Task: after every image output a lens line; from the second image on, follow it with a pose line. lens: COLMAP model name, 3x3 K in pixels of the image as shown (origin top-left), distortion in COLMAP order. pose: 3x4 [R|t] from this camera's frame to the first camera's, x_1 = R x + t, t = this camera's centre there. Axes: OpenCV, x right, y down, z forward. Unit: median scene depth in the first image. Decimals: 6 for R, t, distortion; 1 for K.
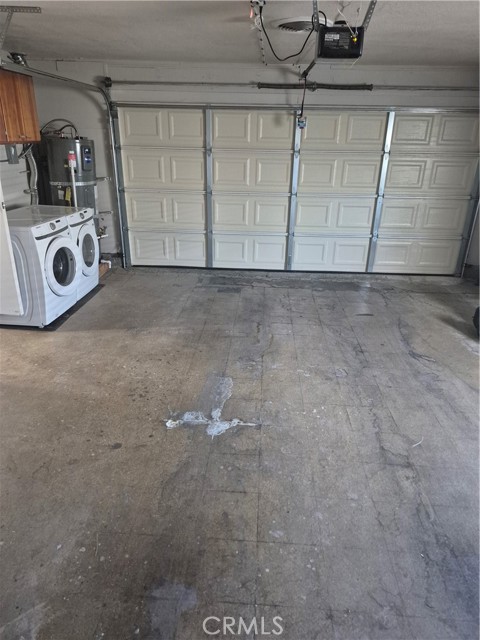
lens RADIAL K [[437.1, 0, 240.0], [0, 437.1, 320.0], [0, 0, 1]] dist [0.082116, -0.104073]
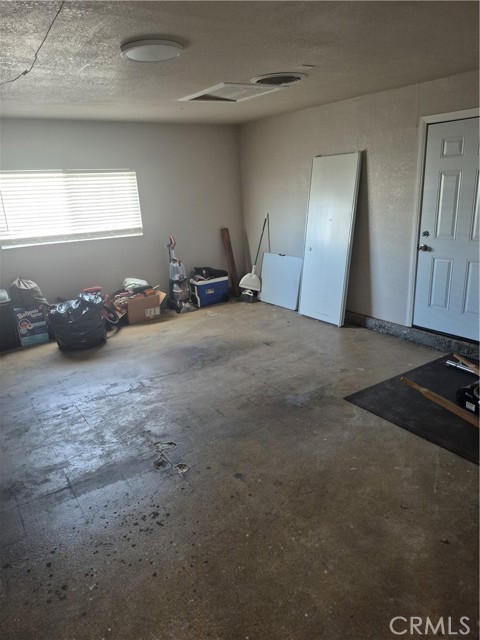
lens RADIAL K [[437.1, 0, 240.0], [0, 437.1, 320.0], [0, 0, 1]] dist [0.082116, -0.104073]
pose [[-0.598983, -0.237657, 0.764682, -1.183087], [0.339237, 0.789704, 0.511162, -0.638247], [-0.725353, 0.565586, -0.392397, 1.433765]]
